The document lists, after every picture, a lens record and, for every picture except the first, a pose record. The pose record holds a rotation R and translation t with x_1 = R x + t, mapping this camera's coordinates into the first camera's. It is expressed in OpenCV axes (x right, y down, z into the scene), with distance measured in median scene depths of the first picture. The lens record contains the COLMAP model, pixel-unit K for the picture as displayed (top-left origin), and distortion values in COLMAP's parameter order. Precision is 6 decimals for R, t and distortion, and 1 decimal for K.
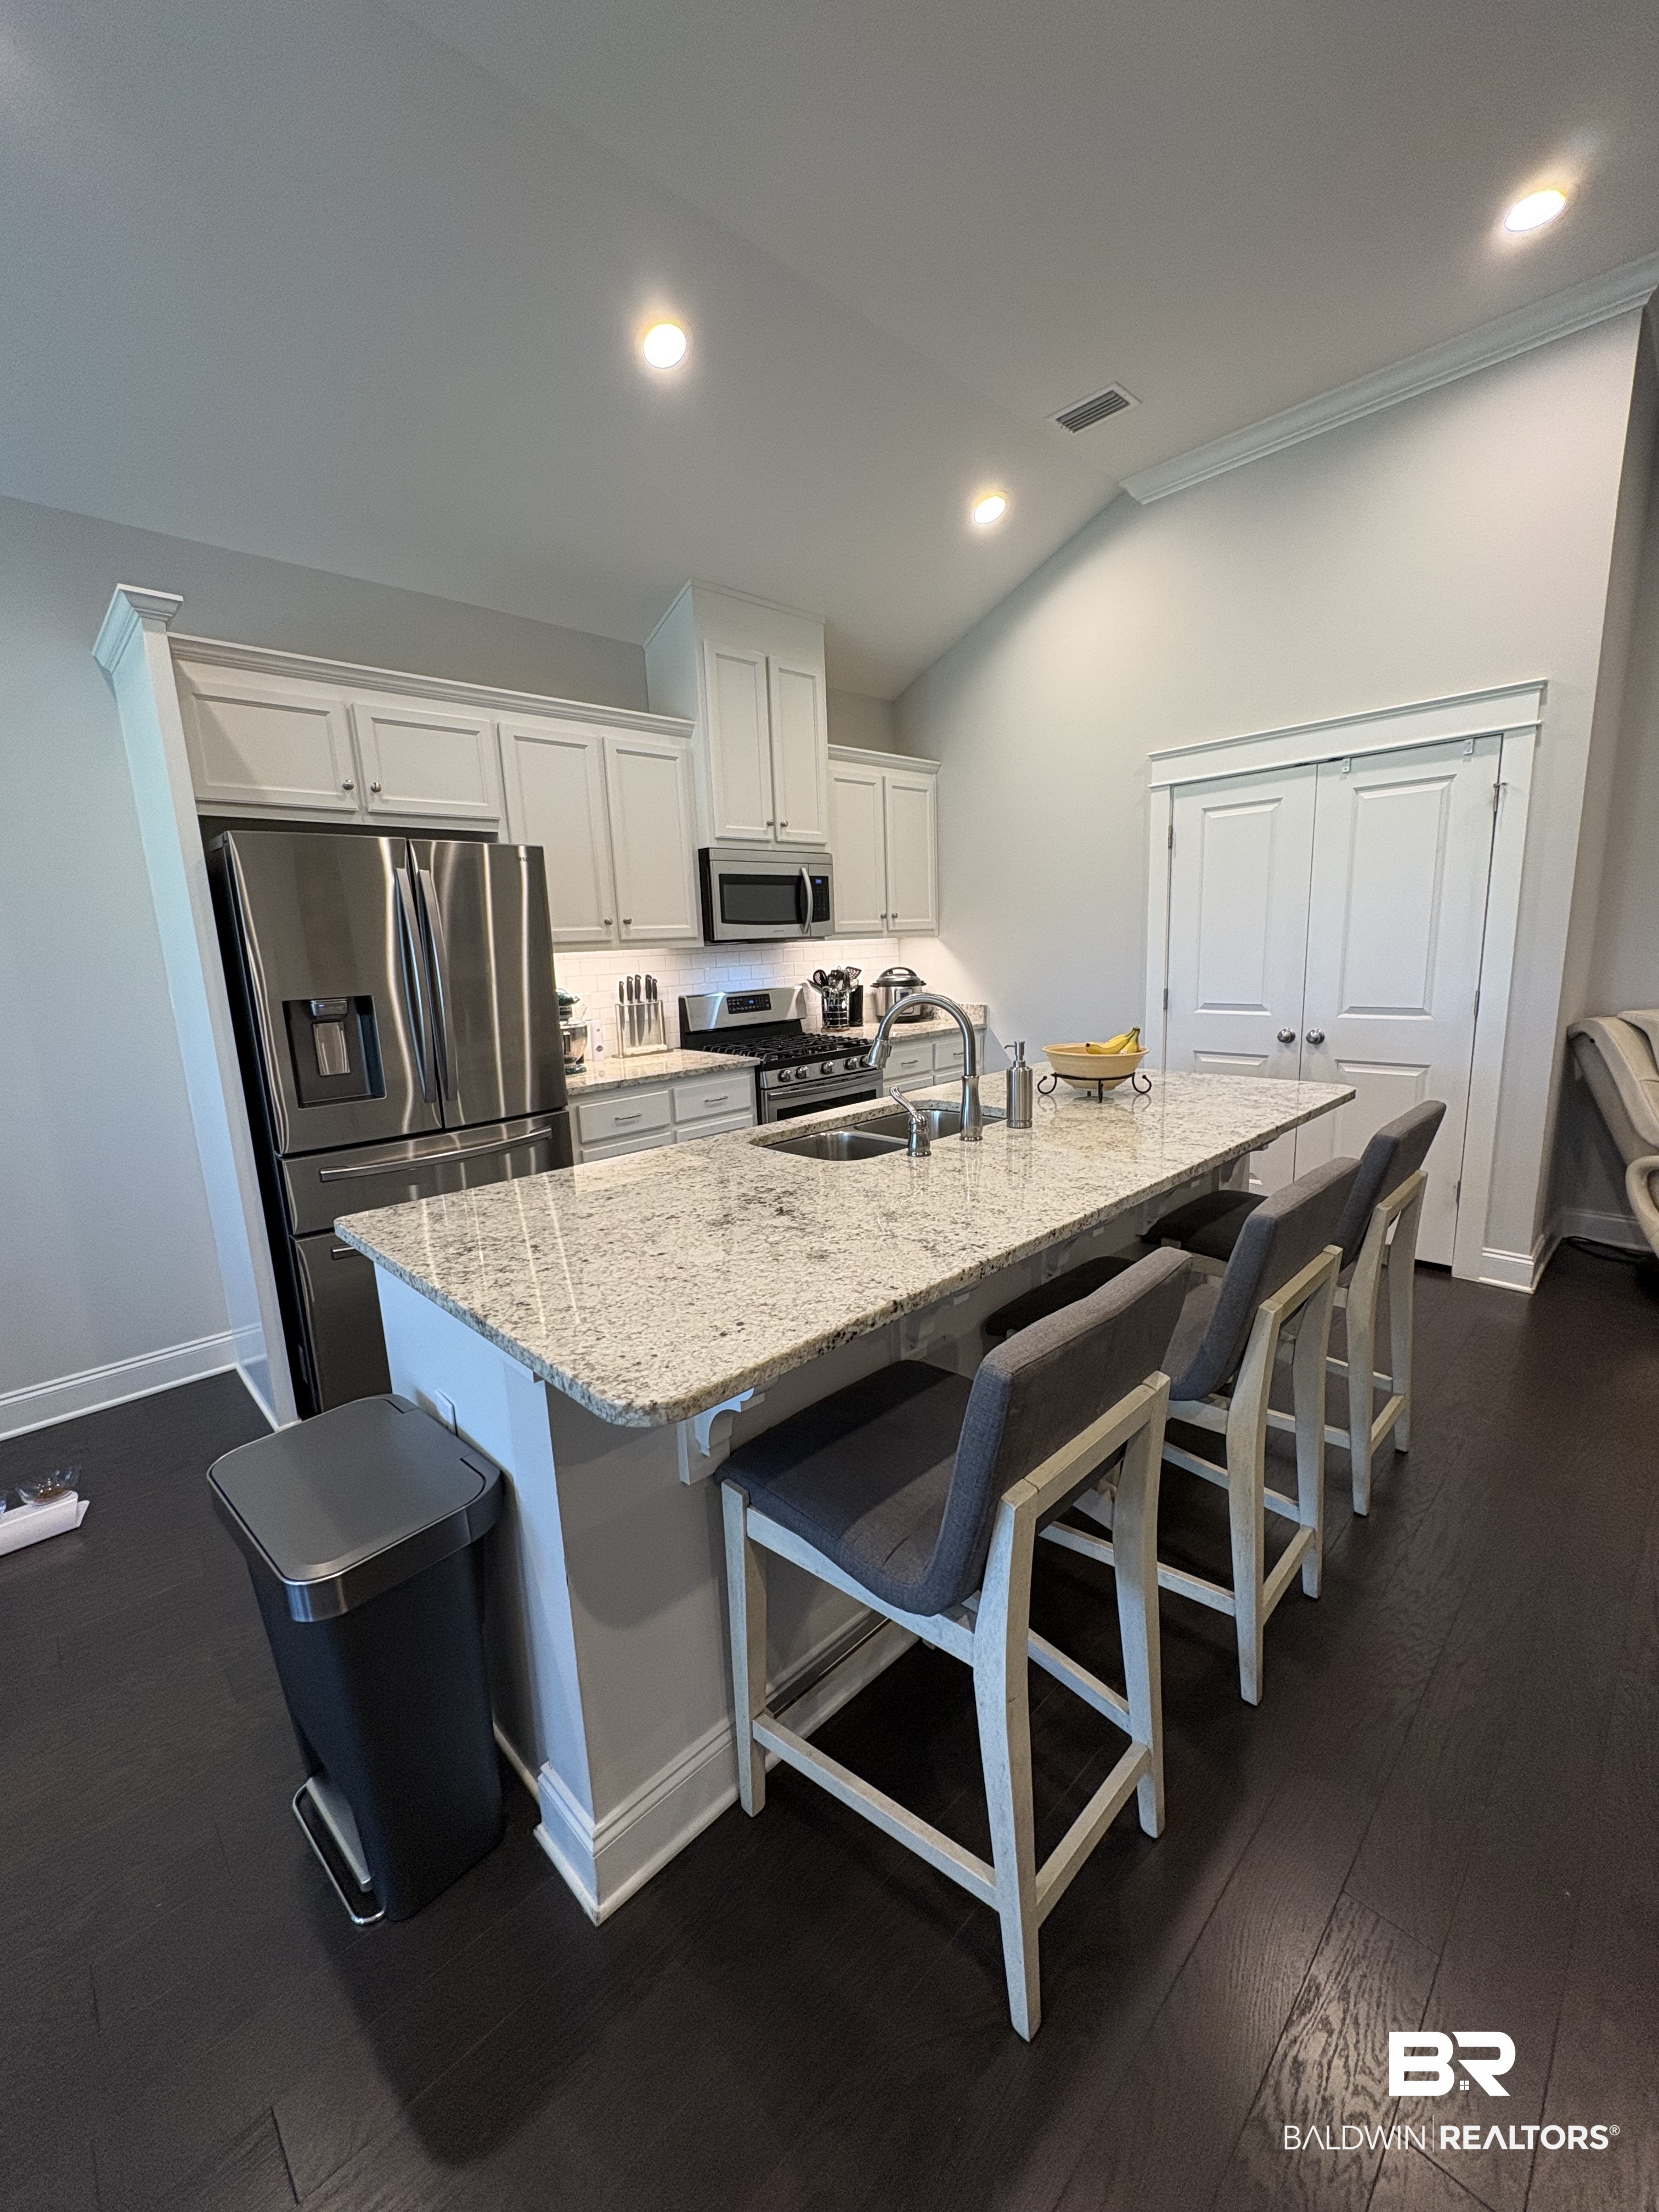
lens RADIAL K [[880.8, 0, 831.9], [0, 880.8, 1104.4], [0, 0, 1]] dist [-0.002137, 0.000716]
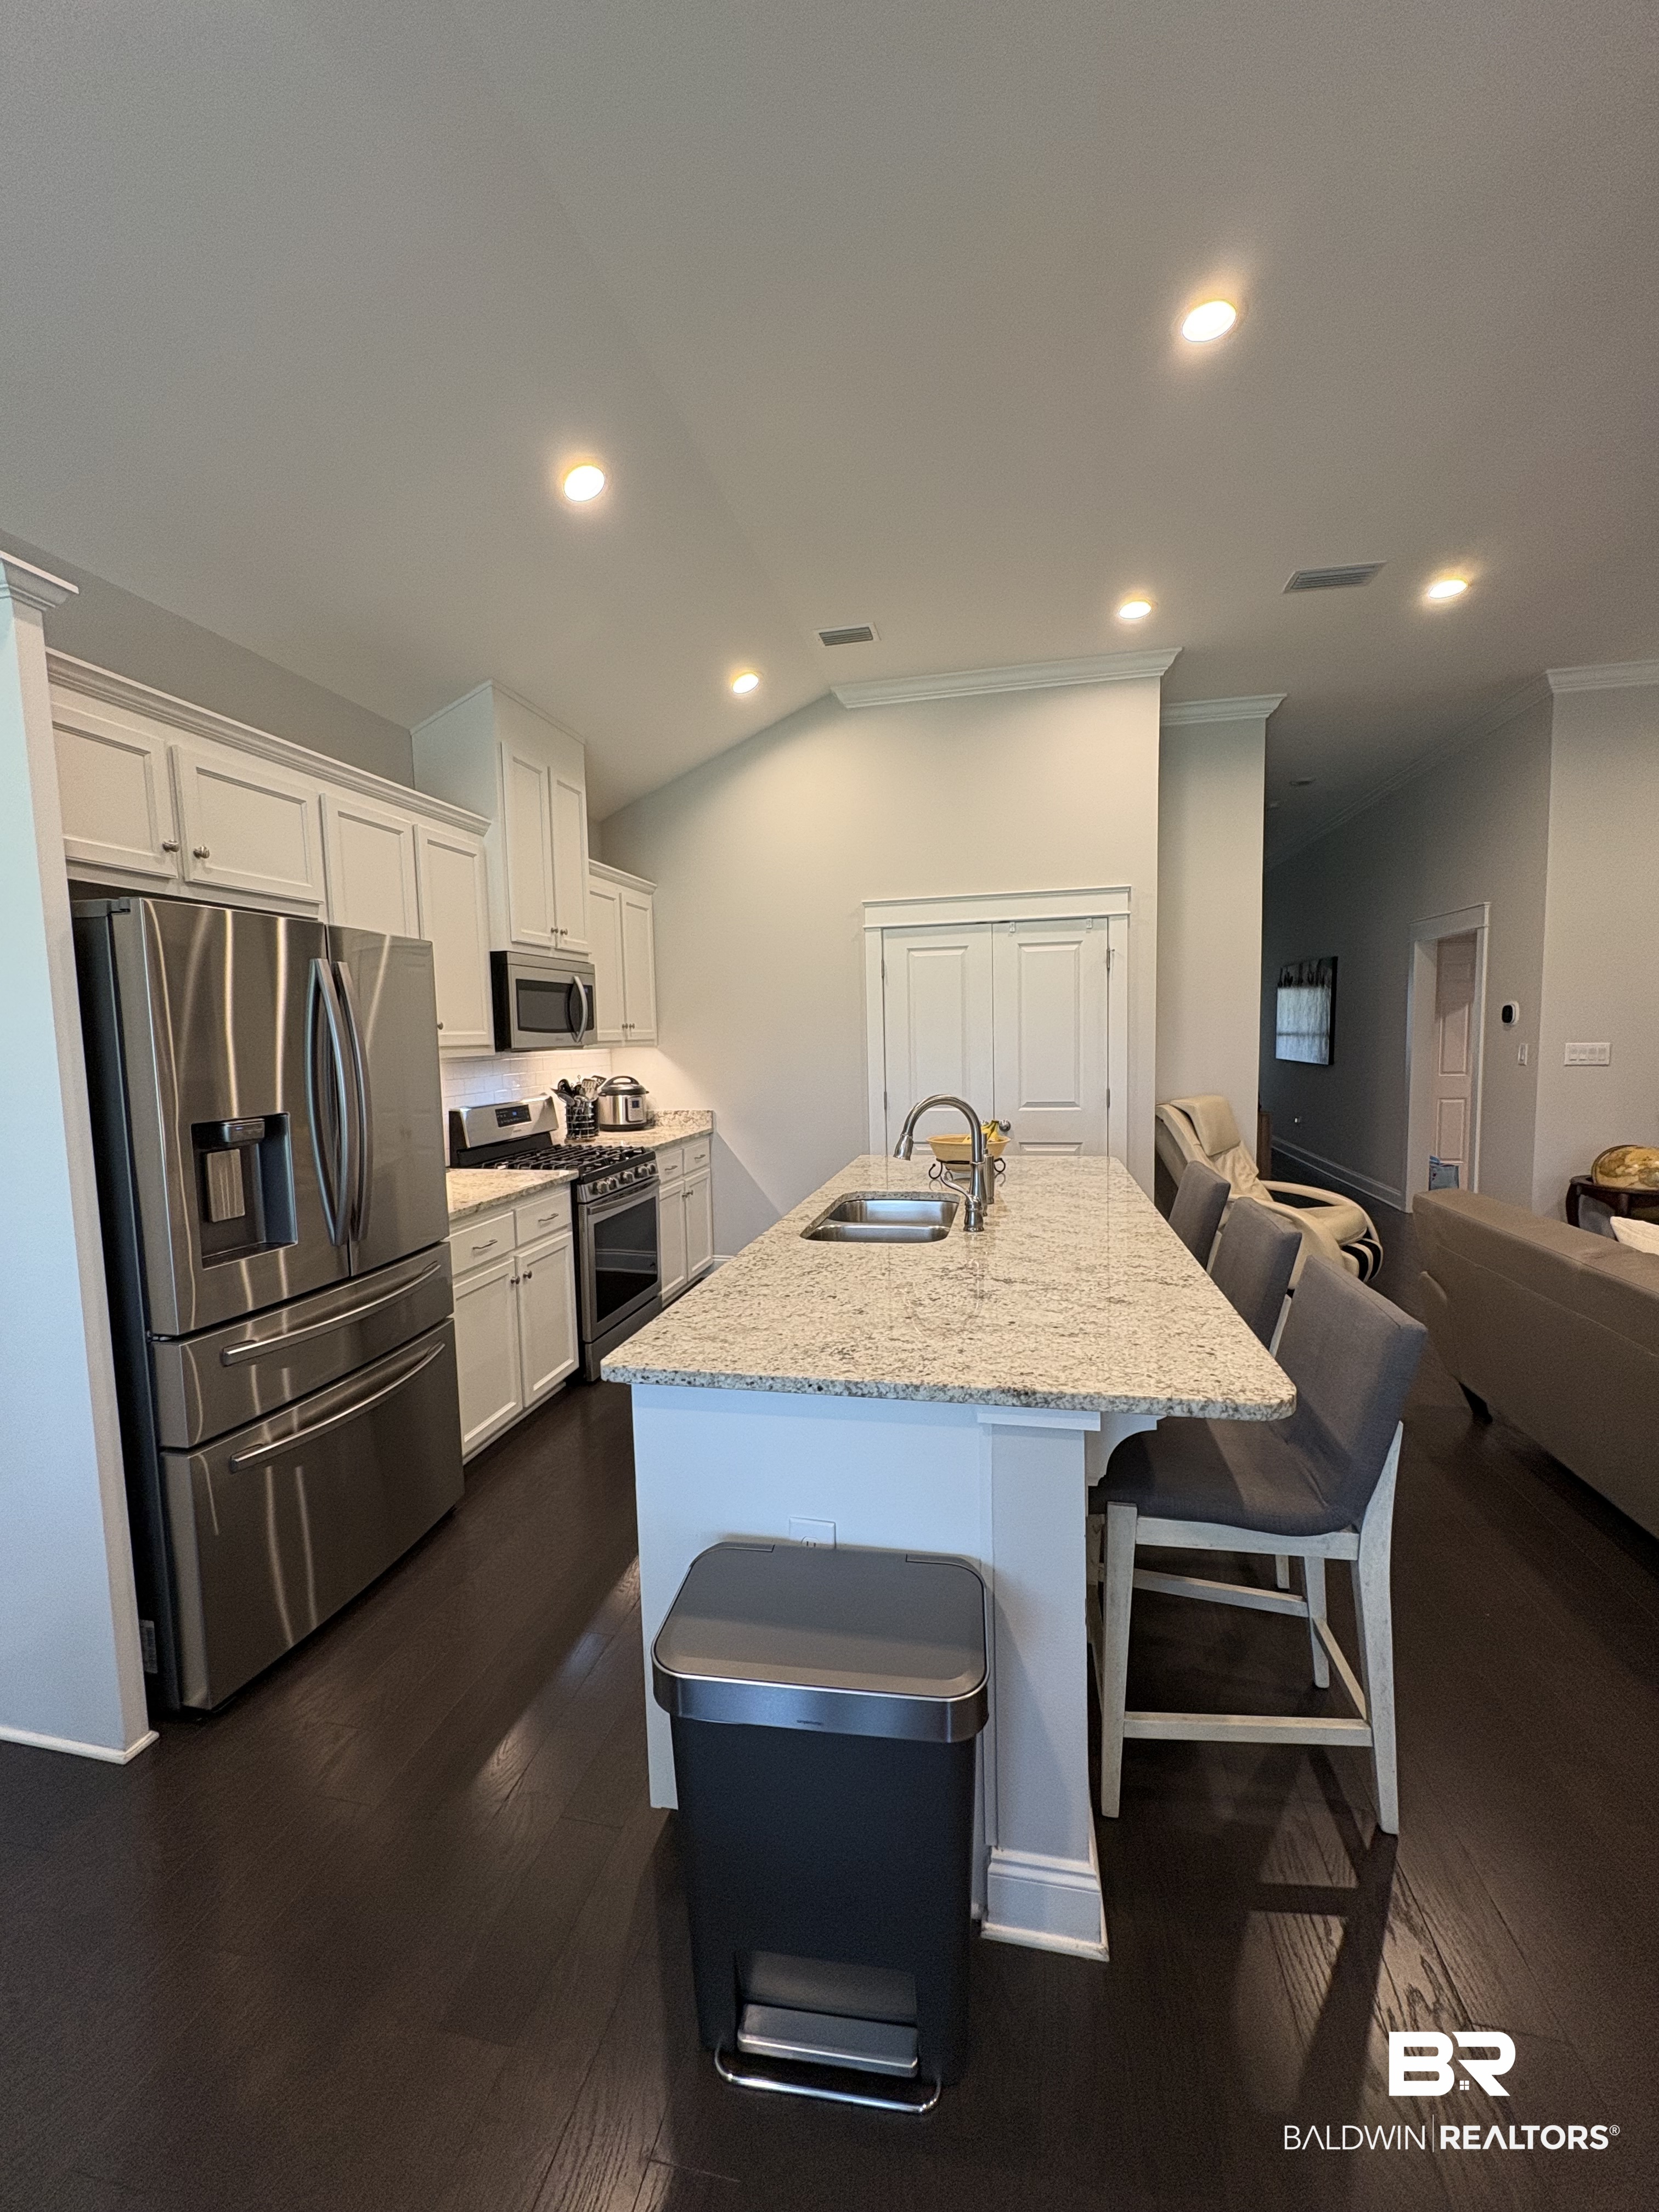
lens RADIAL K [[880.8, 0, 831.9], [0, 880.8, 1099.9], [0, 0, 1]] dist [-0.002137, 0.000716]
pose [[0.832441, -0.021742, 0.553687, -0.379597], [0.092444, 0.990675, -0.100083, -0.008315], [-0.546348, 0.134498, 0.826689, 0.056493]]
